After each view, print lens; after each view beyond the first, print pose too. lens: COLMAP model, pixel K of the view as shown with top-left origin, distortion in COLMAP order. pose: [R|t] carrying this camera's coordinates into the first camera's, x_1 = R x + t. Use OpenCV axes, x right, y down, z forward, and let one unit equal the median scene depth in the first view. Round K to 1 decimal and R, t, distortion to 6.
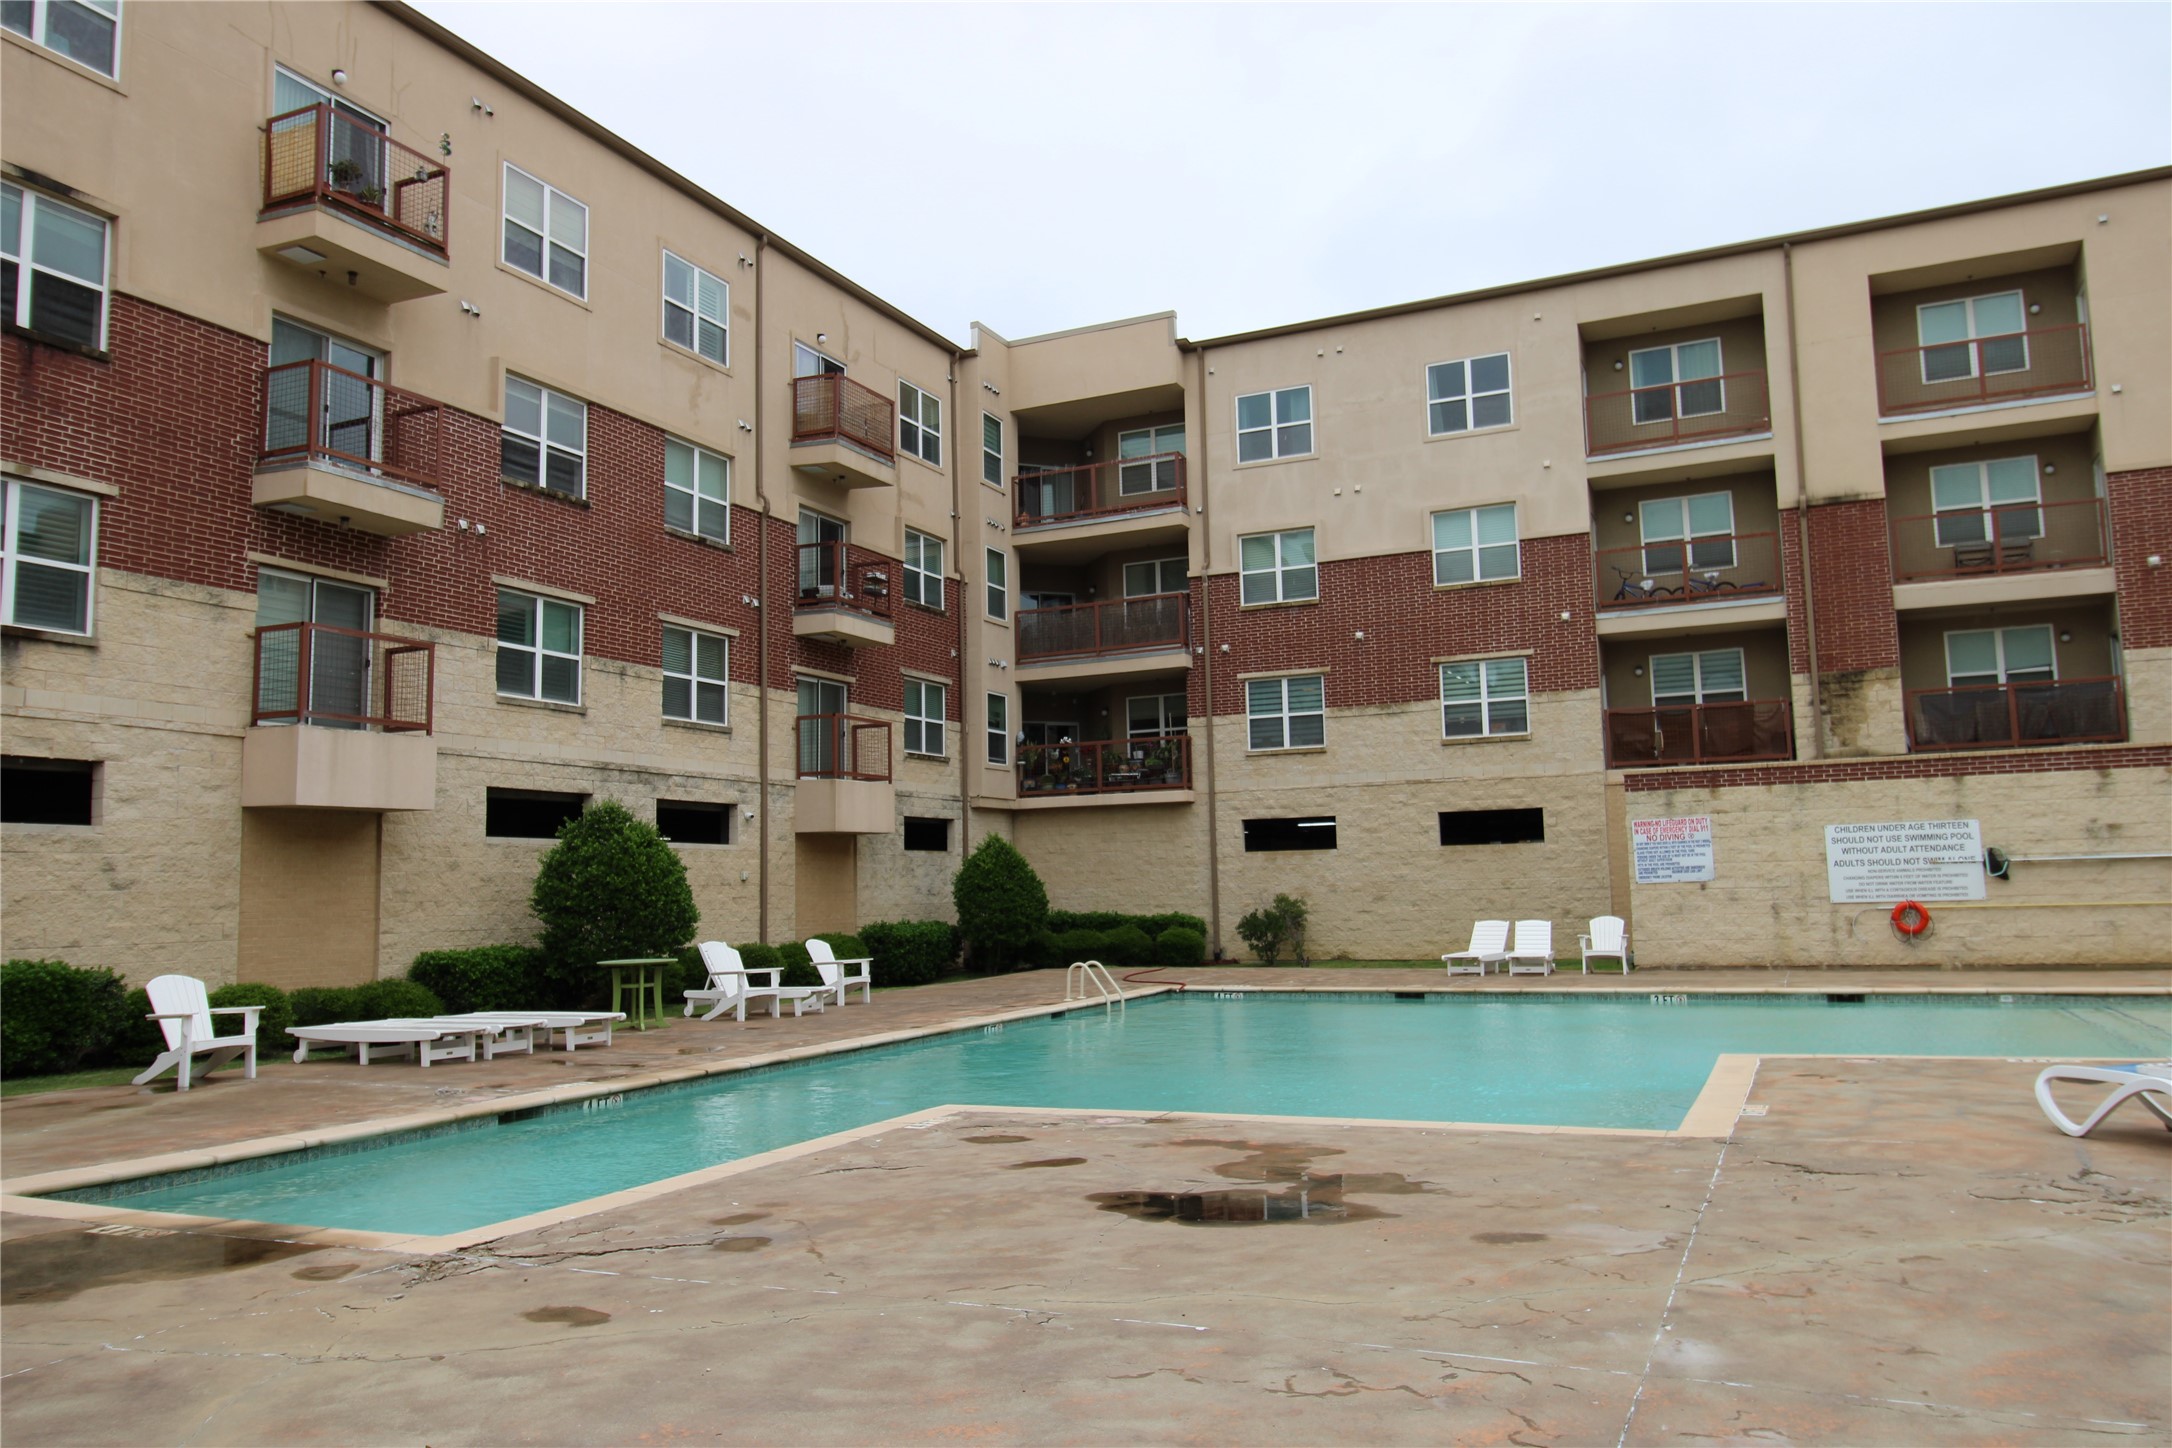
lens RADIAL K [[1524.5, 0, 1086.0], [0, 1524.5, 724.0], [0, 0, 1]] dist [0.001145, -0.000838]
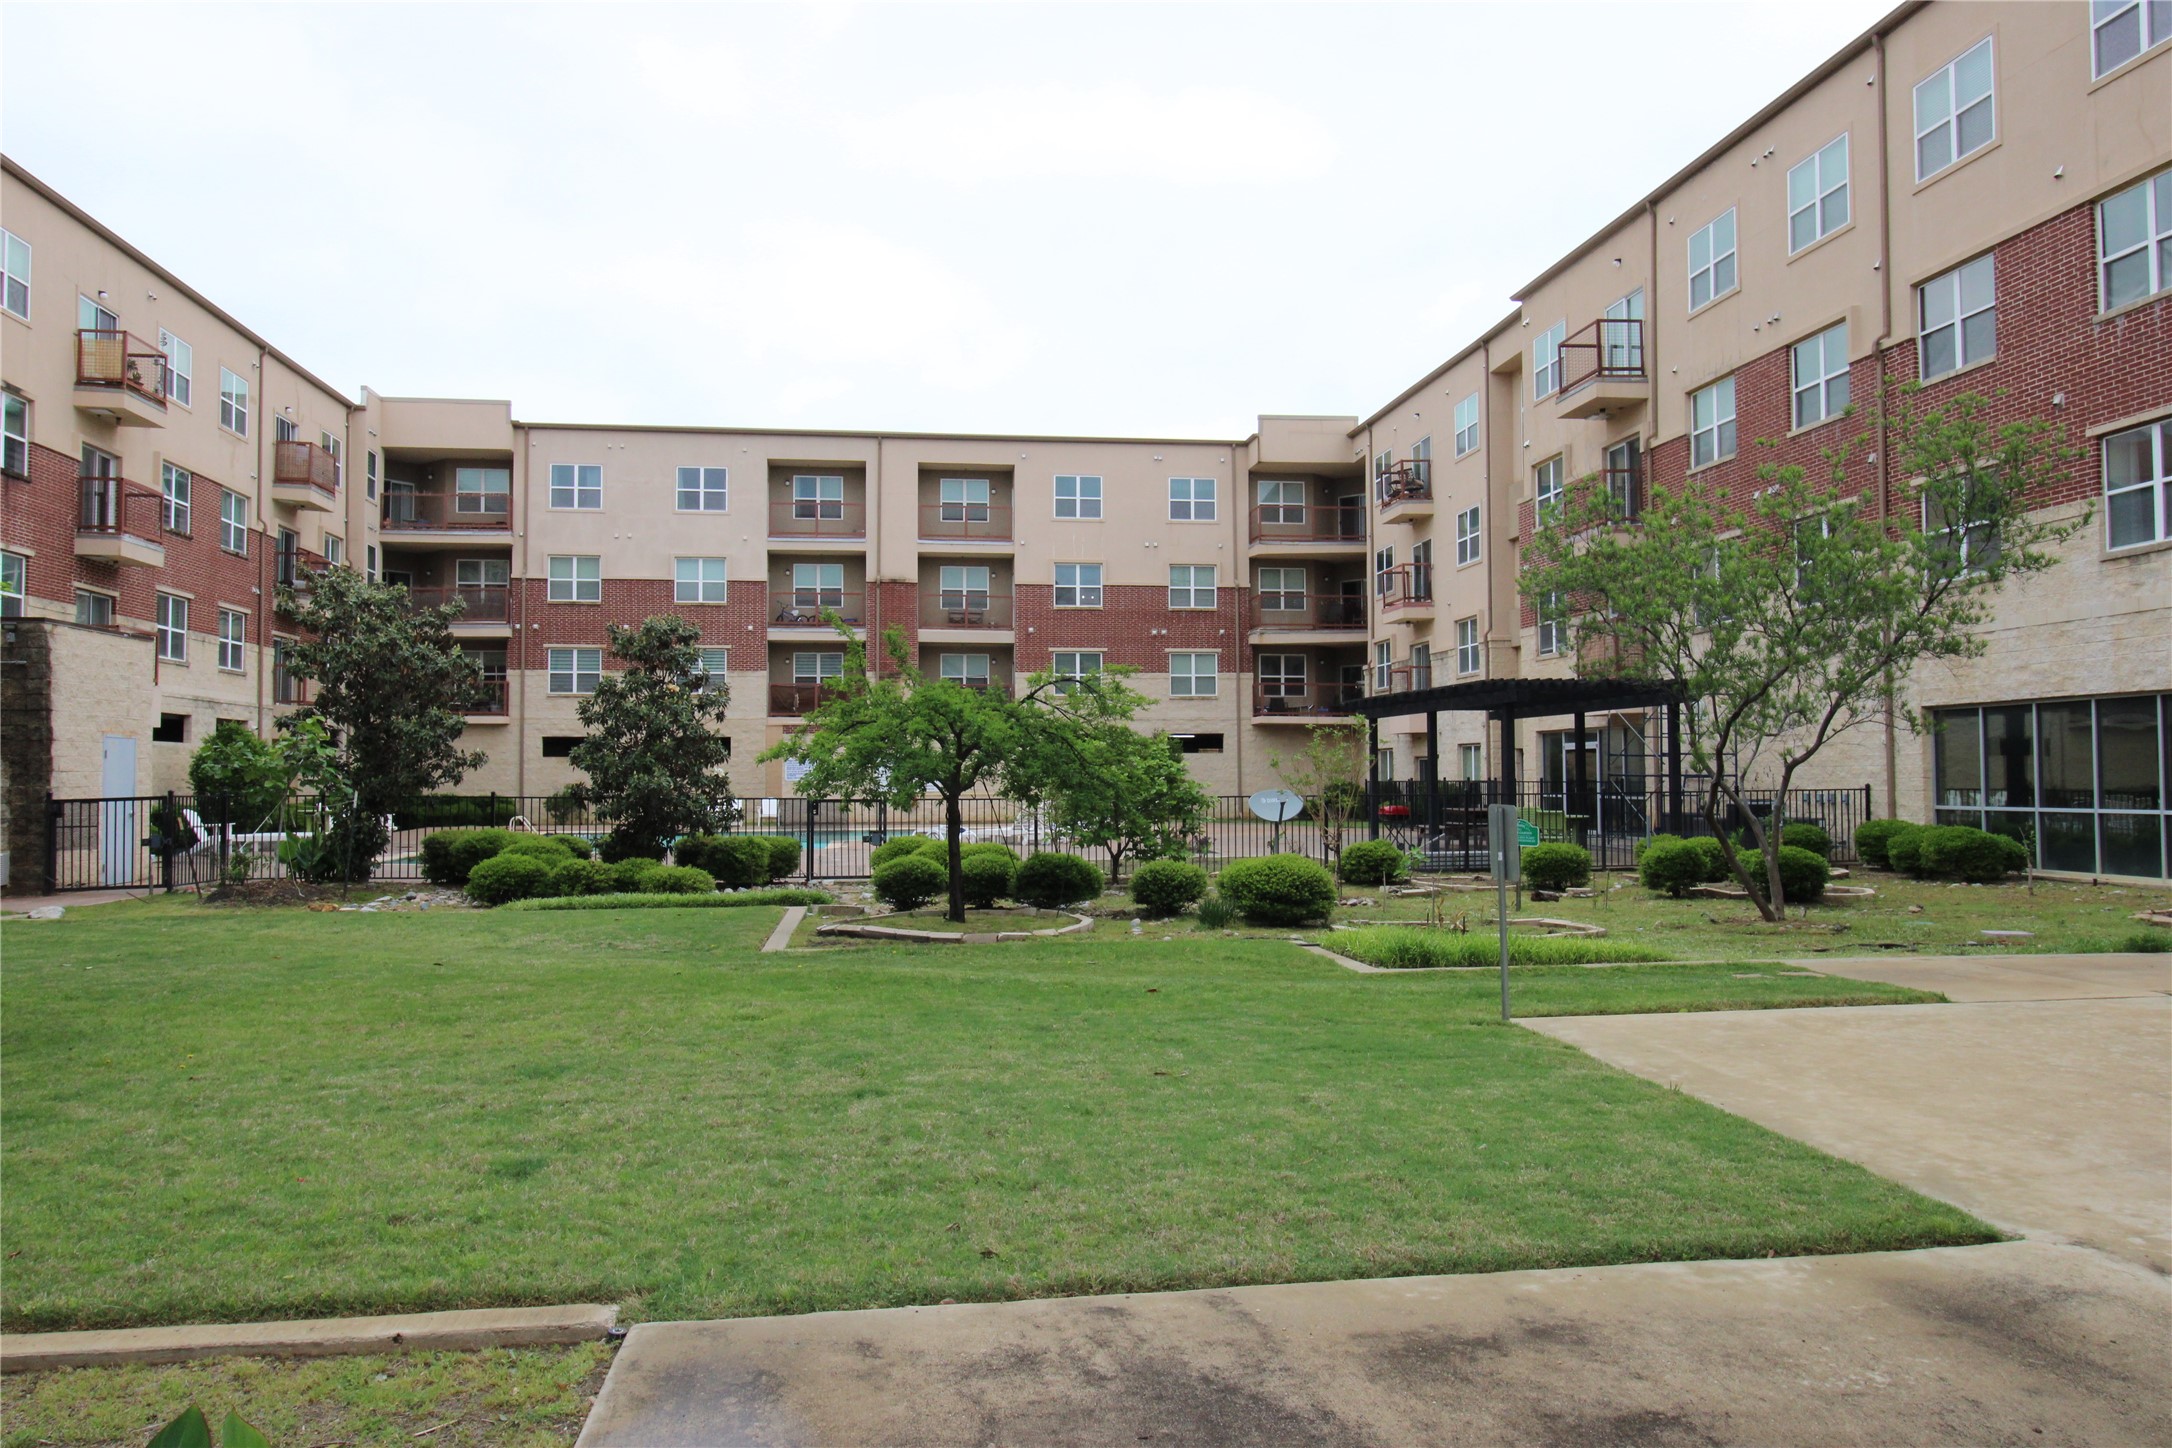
lens RADIAL K [[1546.2, 0, 1086.0], [0, 1546.2, 724.0], [0, 0, 1]] dist [0.000641, 0.114857]
pose [[0.837506, 0.038868, 0.545044, -0.317889], [-0.075082, 0.996191, 0.044330, -0.067301], [-0.541246, -0.078050, 0.837234, -0.684590]]
